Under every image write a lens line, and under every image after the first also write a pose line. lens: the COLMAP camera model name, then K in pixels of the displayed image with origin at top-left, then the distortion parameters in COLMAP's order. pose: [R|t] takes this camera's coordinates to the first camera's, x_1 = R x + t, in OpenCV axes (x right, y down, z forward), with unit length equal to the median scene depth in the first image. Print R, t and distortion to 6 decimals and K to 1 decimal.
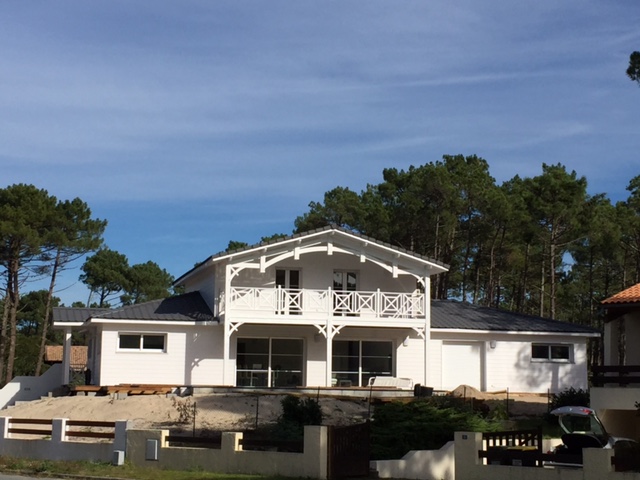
lens RADIAL K [[1176.2, 0, 320.0], [0, 1176.2, 240.0], [0, 0, 1]] dist [0.038402, 0.016623]
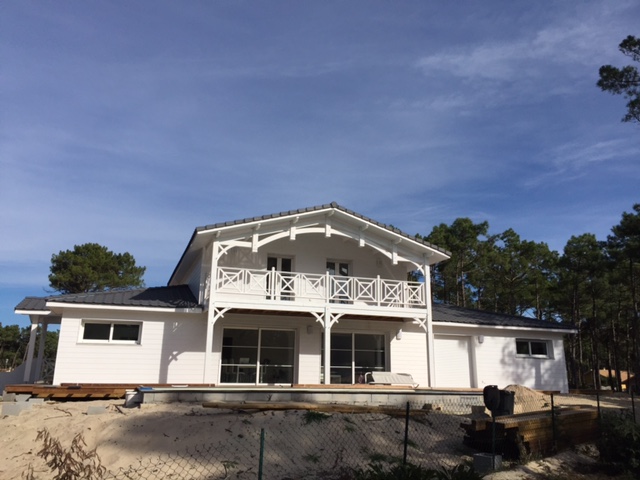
lens RADIAL K [[548.5, 0, 321.3], [0, 548.5, 229.4], [0, 0, 1]] dist [0.094182, -0.128586]
pose [[0.995846, 0.023729, 0.087910, -0.034597], [-0.011932, 0.991129, -0.132367, 0.063351], [-0.090271, 0.130769, 0.987295, 0.565248]]
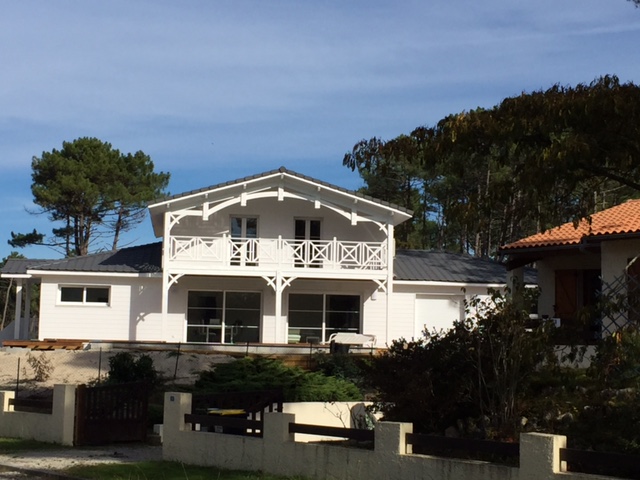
lens RADIAL K [[1198.9, 0, 320.0], [0, 1198.9, 240.0], [0, 0, 1]] dist [0.027439, 0.119329]
pose [[0.991477, -0.004674, -0.130199, 0.159018], [0.009313, 0.999342, 0.035048, 0.010664], [0.129950, -0.035962, 0.990868, 0.073297]]
